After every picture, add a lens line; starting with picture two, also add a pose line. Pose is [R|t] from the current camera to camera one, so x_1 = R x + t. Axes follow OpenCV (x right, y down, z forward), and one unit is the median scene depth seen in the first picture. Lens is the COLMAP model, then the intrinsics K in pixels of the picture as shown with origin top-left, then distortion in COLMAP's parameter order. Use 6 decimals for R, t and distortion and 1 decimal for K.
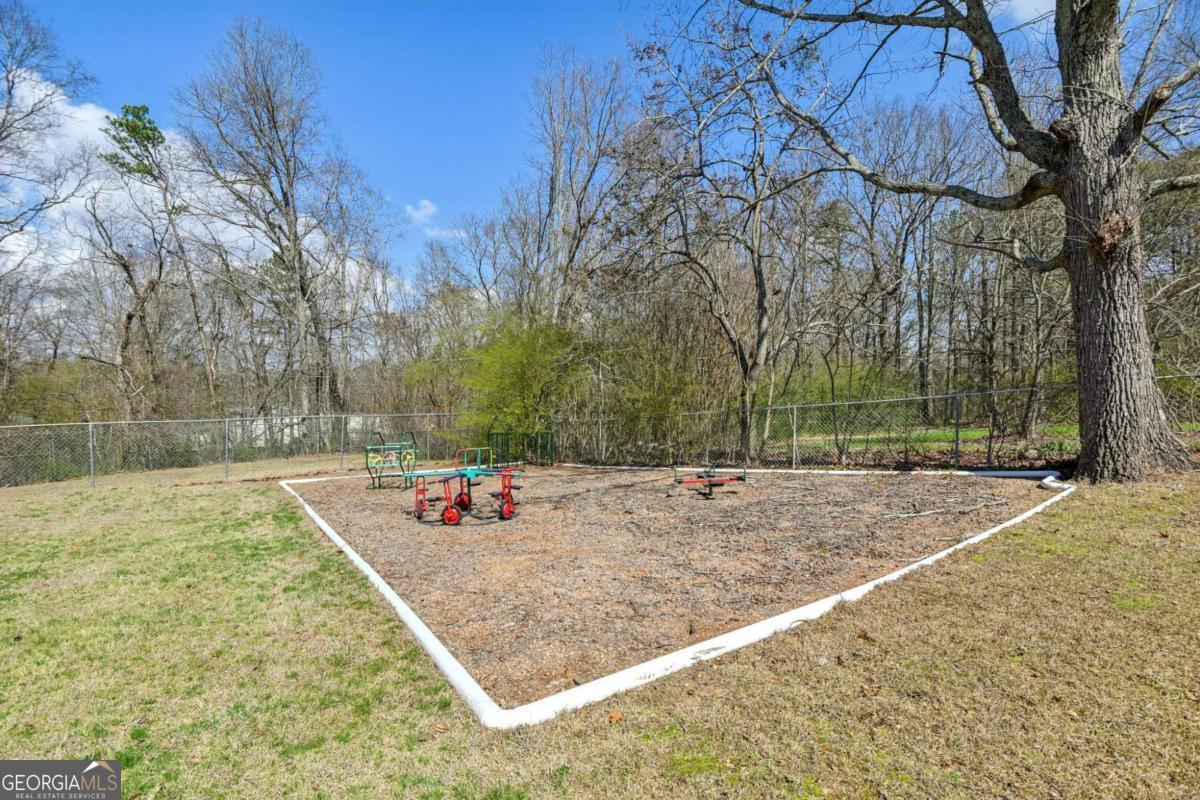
lens RADIAL K [[545.9, 0, 598.0], [0, 545.9, 398.5], [0, 0, 1]] dist [-0.019308, -0.002449]
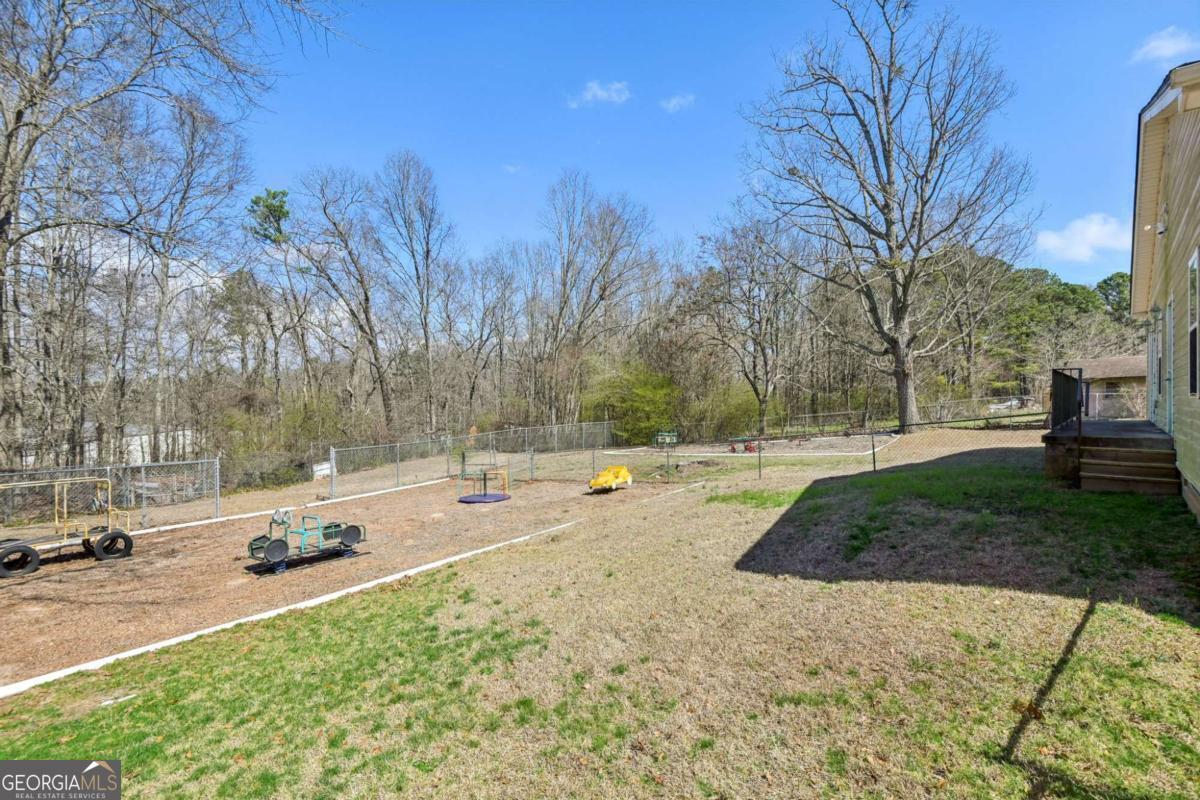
lens RADIAL K [[545.9, 0, 601.5], [0, 545.9, 397.6], [0, 0, 1]] dist [-0.019308, -0.002449]
pose [[0.956506, -0.005105, 0.291669, -2.046666], [0.012662, 0.999631, -0.024030, -0.034771], [-0.291439, 0.026678, 0.956217, -1.874604]]
